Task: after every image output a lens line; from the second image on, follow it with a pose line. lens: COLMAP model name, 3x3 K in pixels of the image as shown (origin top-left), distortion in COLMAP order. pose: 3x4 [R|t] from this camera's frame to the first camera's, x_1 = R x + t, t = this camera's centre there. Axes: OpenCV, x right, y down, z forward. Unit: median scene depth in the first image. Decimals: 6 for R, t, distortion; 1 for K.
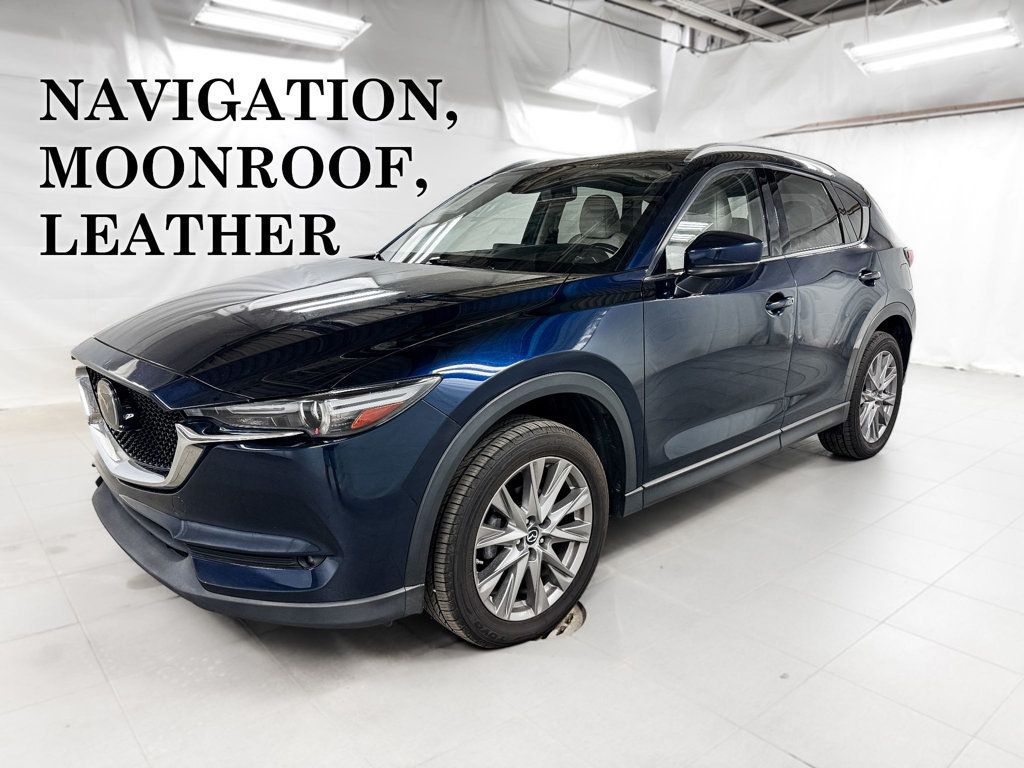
lens RADIAL K [[747.7, 0, 510.2], [0, 747.7, 378.9], [0, 0, 1]] dist [0.027486, -0.015057]
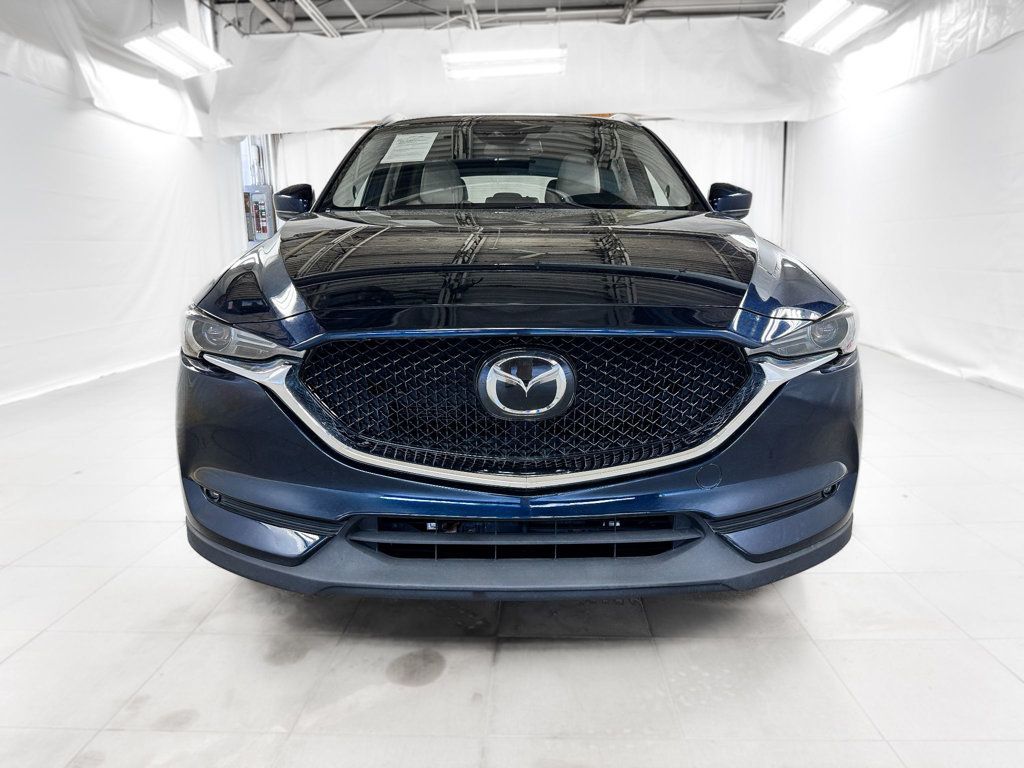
lens RADIAL K [[747.7, 0, 512.5], [0, 747.7, 380.2], [0, 0, 1]] dist [0.027486, -0.015057]
pose [[0.708442, -0.138524, 0.692041, -0.262580], [0.145792, 0.988124, 0.048543, 0.001188], [-0.690546, 0.066504, 0.720224, 0.129827]]
